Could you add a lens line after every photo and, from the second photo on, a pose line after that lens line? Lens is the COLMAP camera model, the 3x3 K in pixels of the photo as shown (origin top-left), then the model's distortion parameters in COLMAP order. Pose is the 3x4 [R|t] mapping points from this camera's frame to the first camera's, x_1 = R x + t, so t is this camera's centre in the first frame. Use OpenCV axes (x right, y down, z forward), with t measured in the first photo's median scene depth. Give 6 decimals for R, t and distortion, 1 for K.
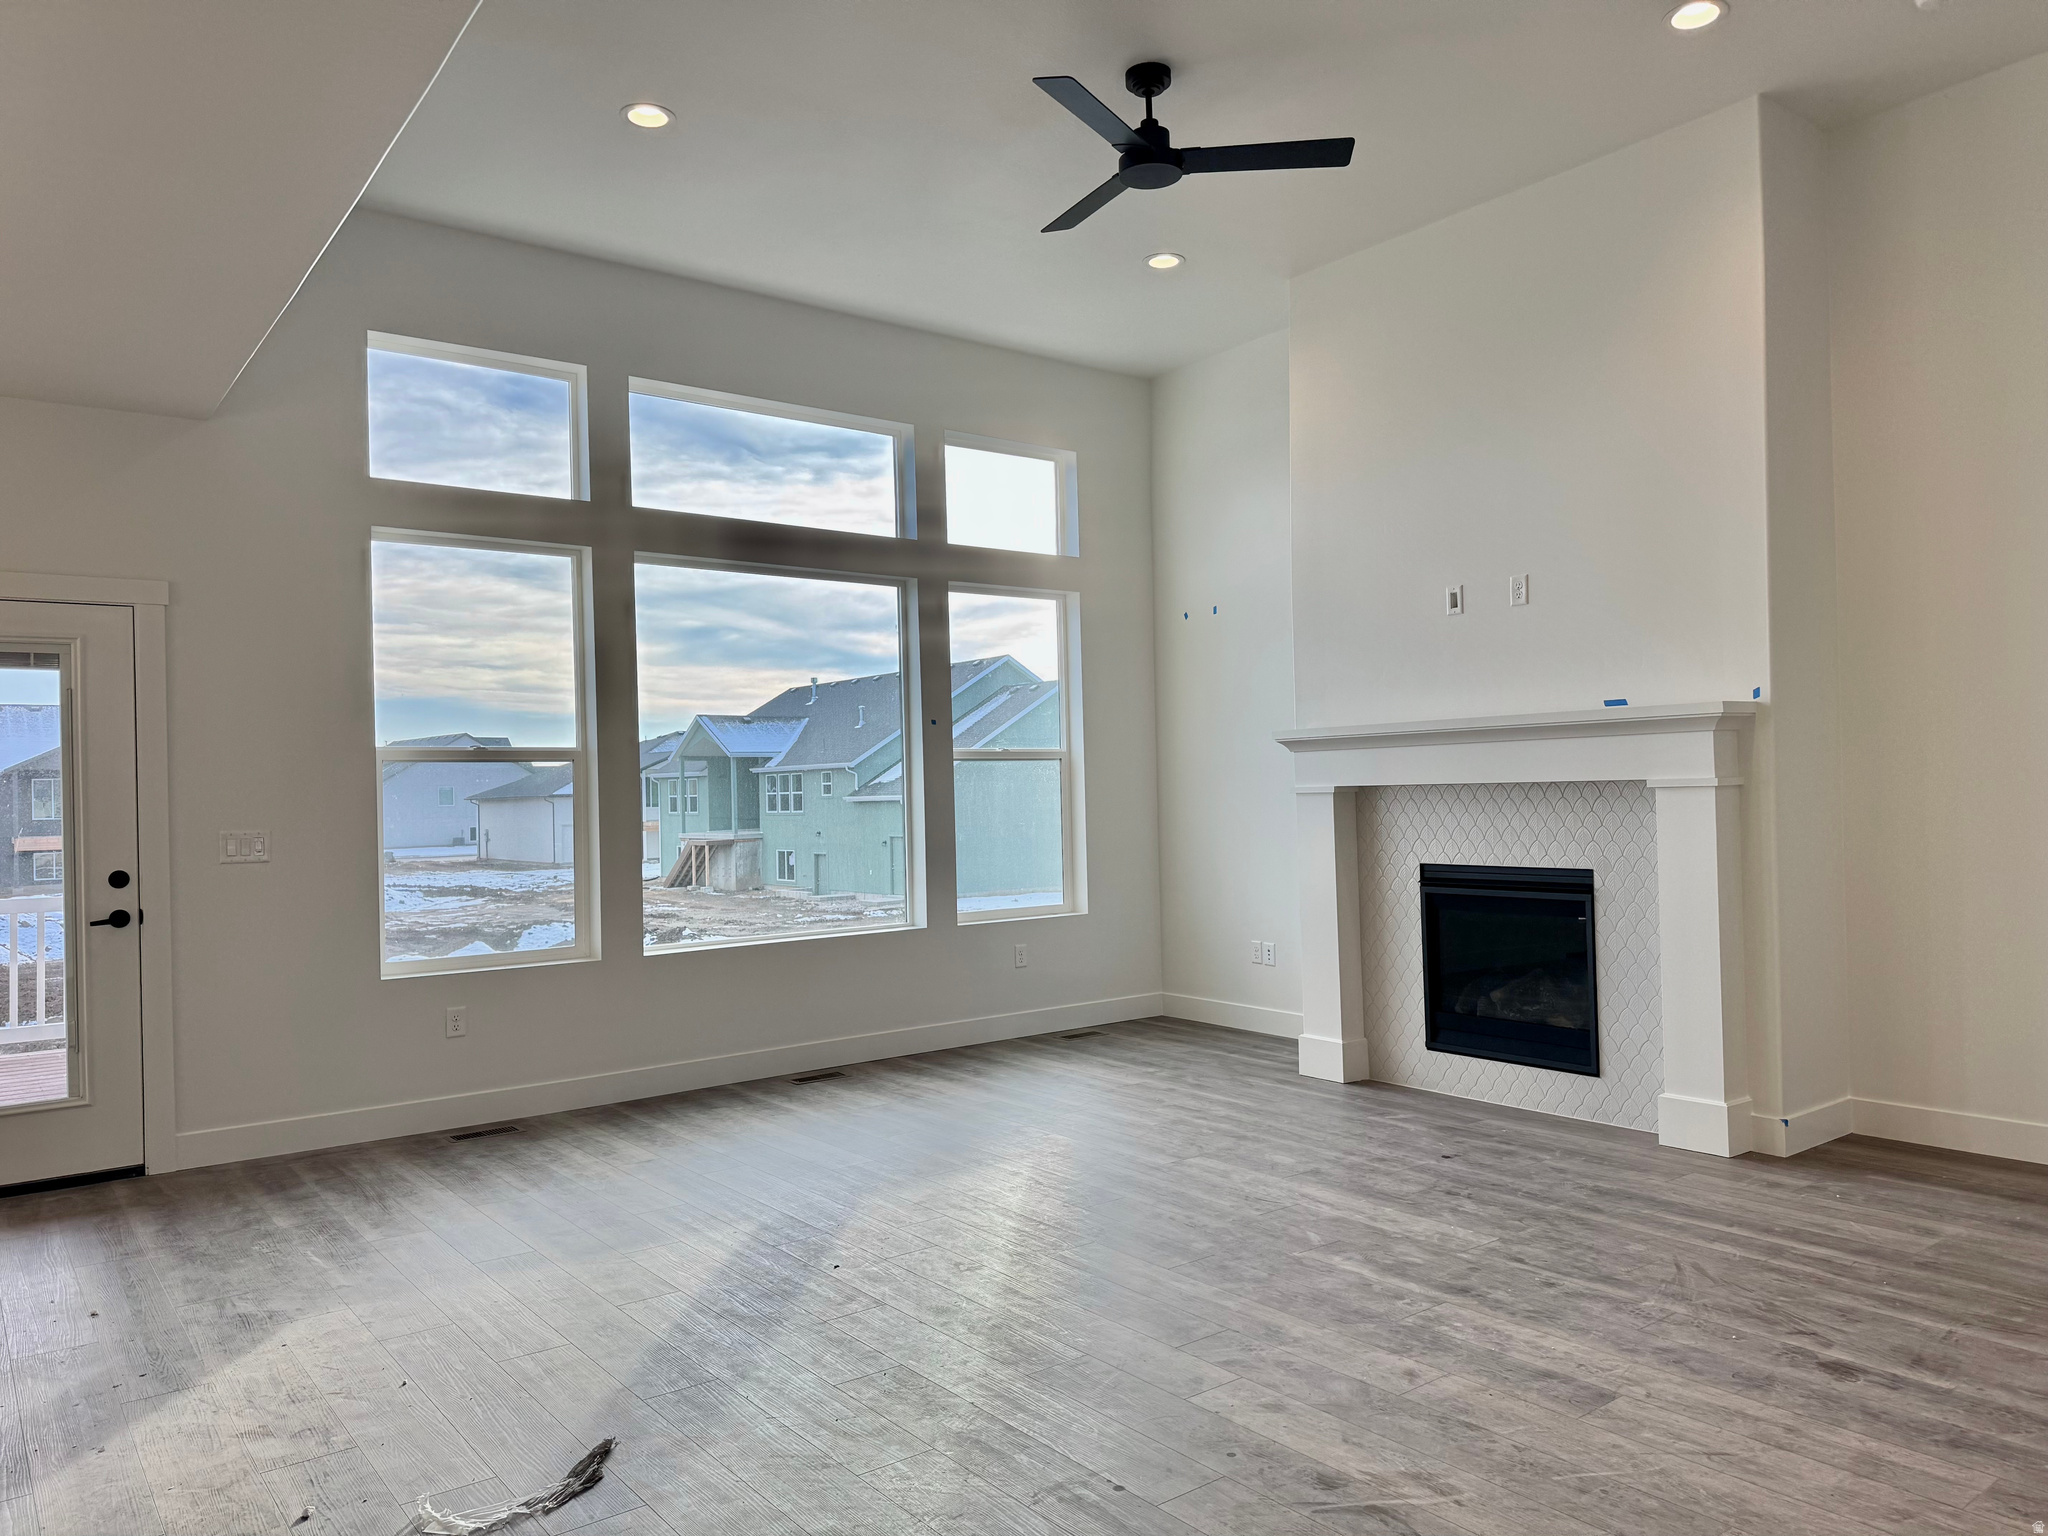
lens RADIAL K [[1419.4, 0, 1017.9], [0, 1419.4, 776.7], [0, 0, 1]] dist [0.043565, -0.042664]
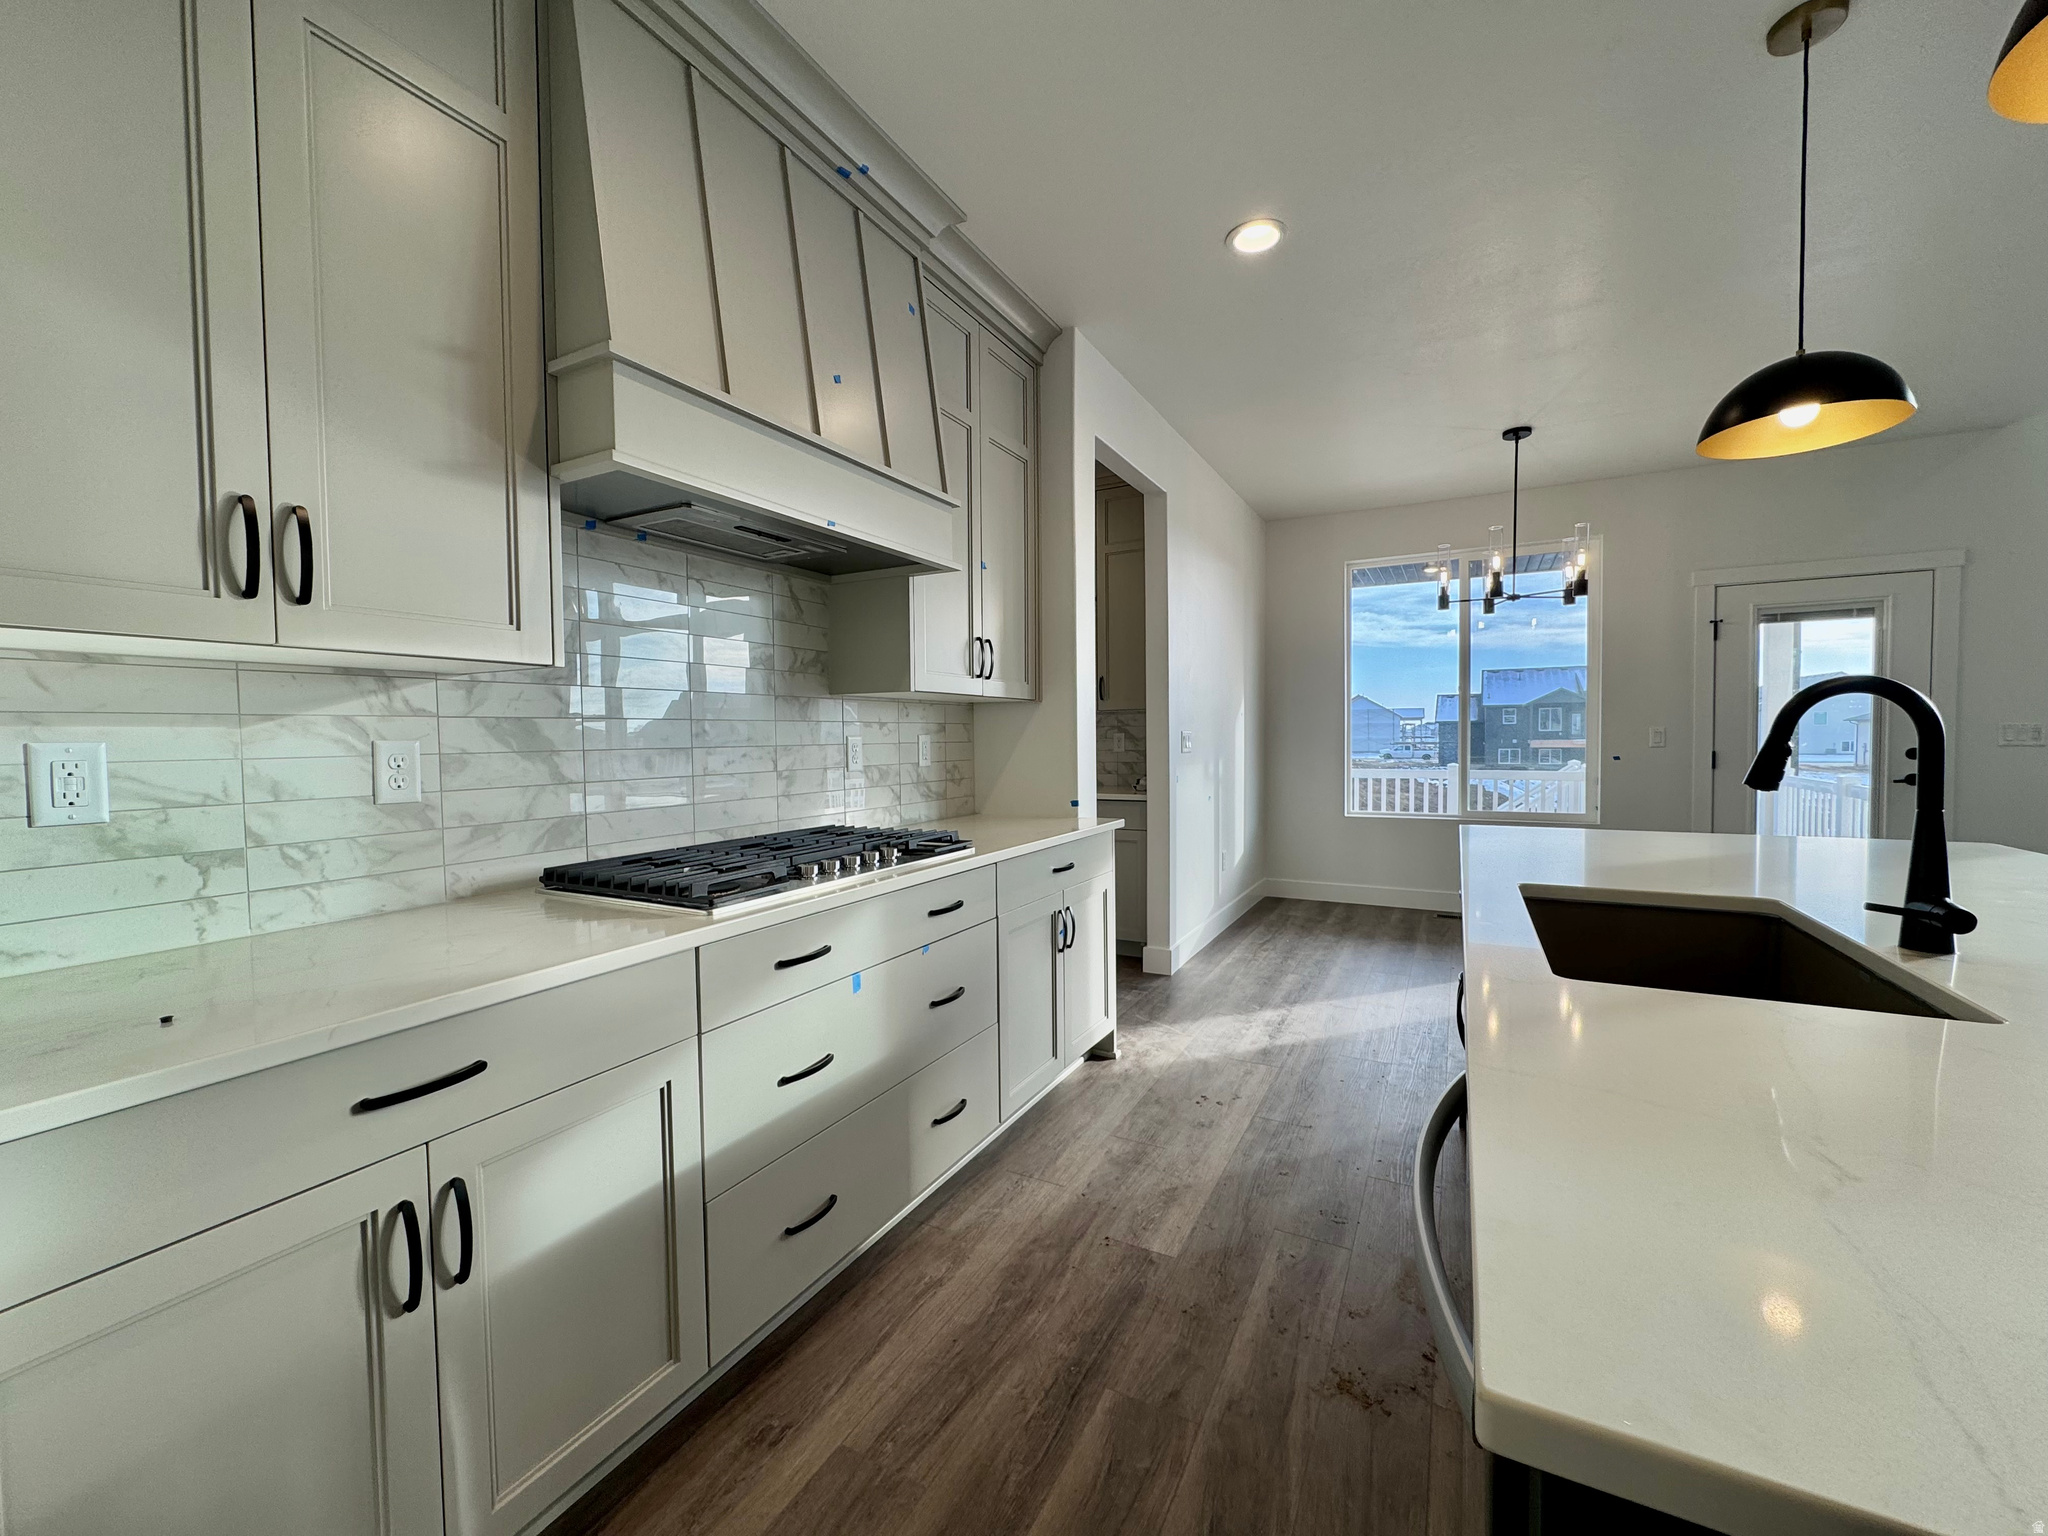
lens RADIAL K [[812.7, 0, 1028.1], [0, 812.7, 764.5], [0, 0, 1]] dist [-0.000973, -0.000140]
pose [[0.417916, 0.049672, -0.907127, -0.223272], [0.012815, 0.998082, 0.060557, 0.017852], [0.908395, -0.036933, 0.416478, -0.188620]]
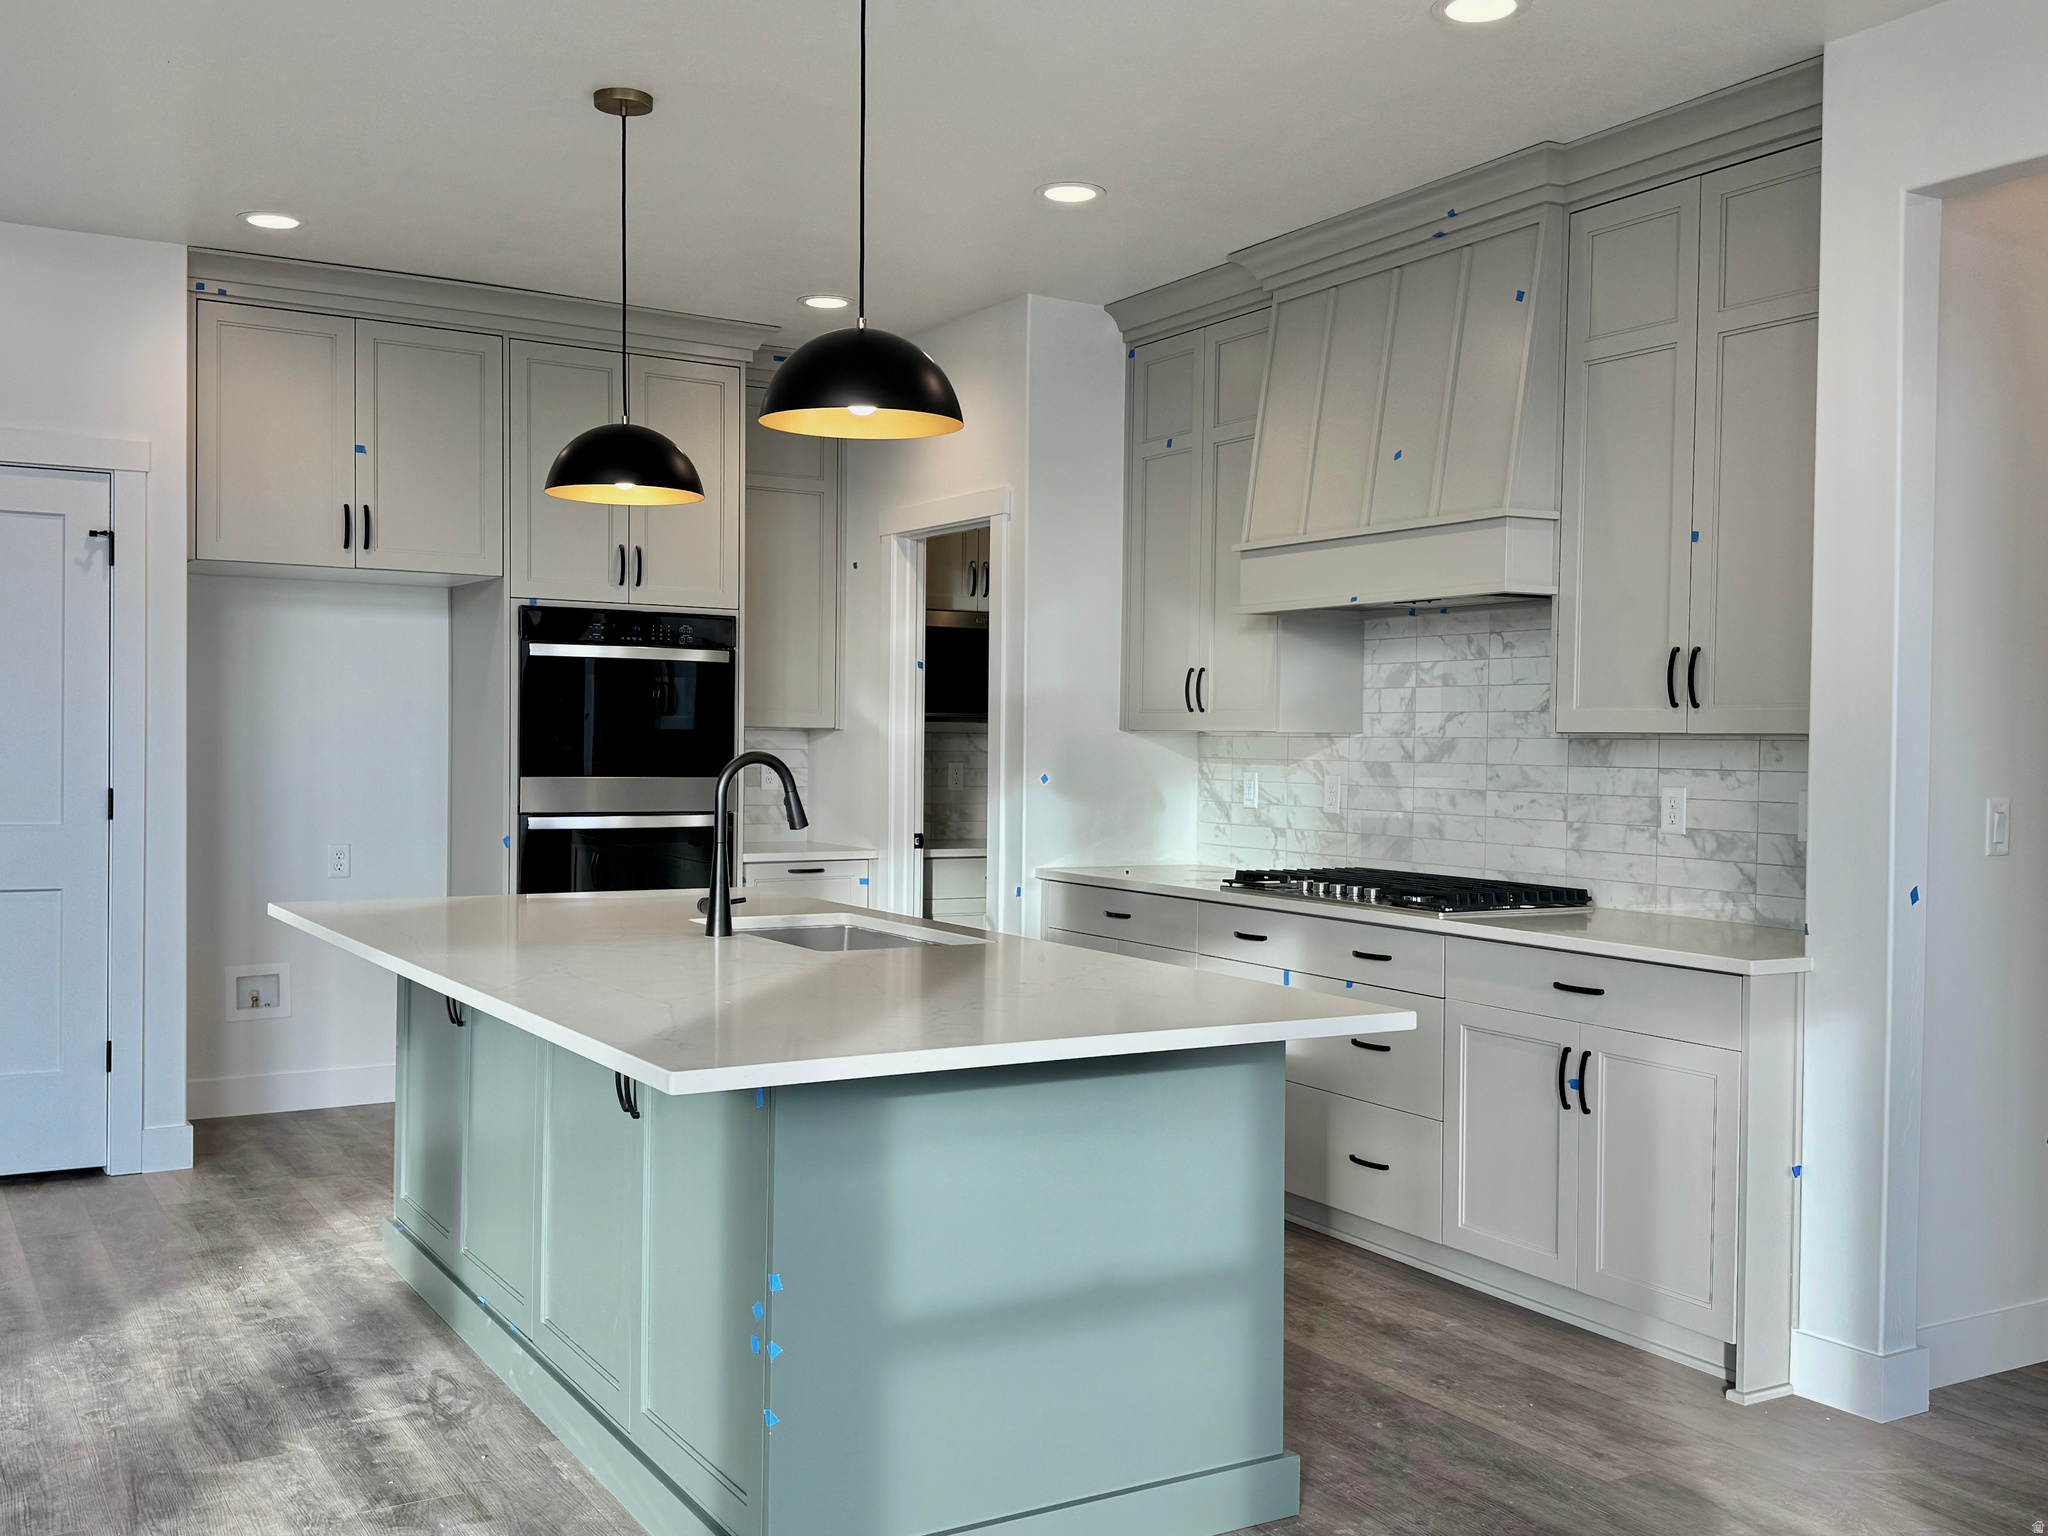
lens RADIAL K [[1964.1, 0, 1028.7], [0, 1964.1, 771.1], [0, 0, 1]] dist [0.008266, 0.000000]
pose [[-0.993064, 0.008979, 0.117231, -0.522374], [0.009554, 0.999945, 0.004346, 0.014867], [-0.117186, 0.005436, -0.993095, 0.841206]]
